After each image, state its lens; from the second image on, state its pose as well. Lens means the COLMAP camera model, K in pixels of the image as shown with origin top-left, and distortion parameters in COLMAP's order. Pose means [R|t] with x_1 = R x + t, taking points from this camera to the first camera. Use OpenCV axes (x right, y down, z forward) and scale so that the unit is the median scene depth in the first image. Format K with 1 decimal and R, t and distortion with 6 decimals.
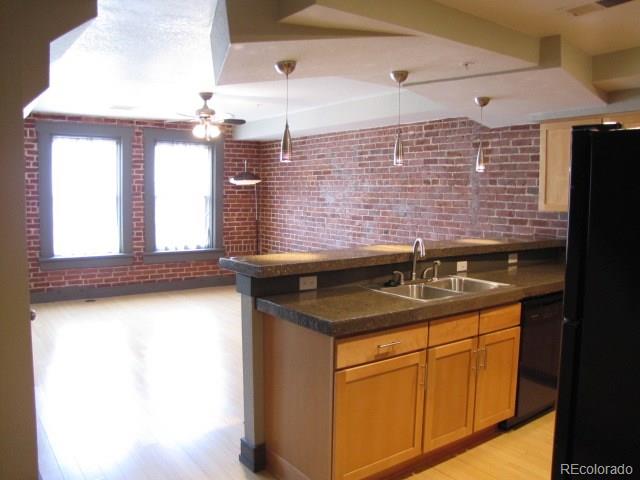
lens RADIAL K [[539.1, 0, 313.3], [0, 539.1, 232.6], [0, 0, 1]] dist [-0.180238, 0.183265]
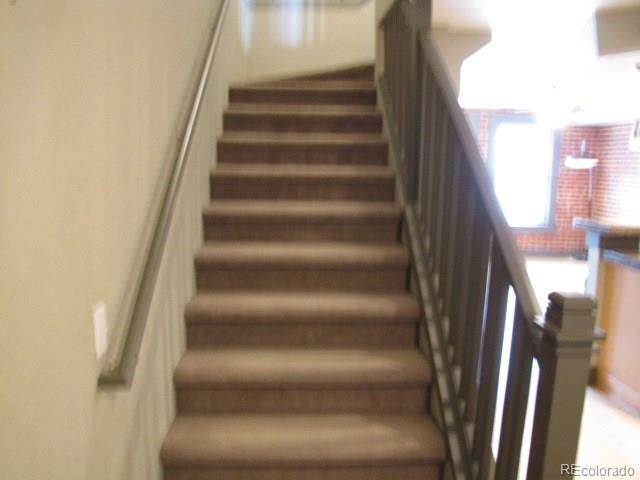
lens RADIAL K [[539.1, 0, 313.3], [0, 539.1, 232.6], [0, 0, 1]] dist [-0.180238, 0.183265]
pose [[0.838743, 0.075010, -0.539336, -0.007246], [-0.051900, 0.996970, 0.057944, 0.014430], [0.542048, -0.020609, 0.840095, -0.147824]]
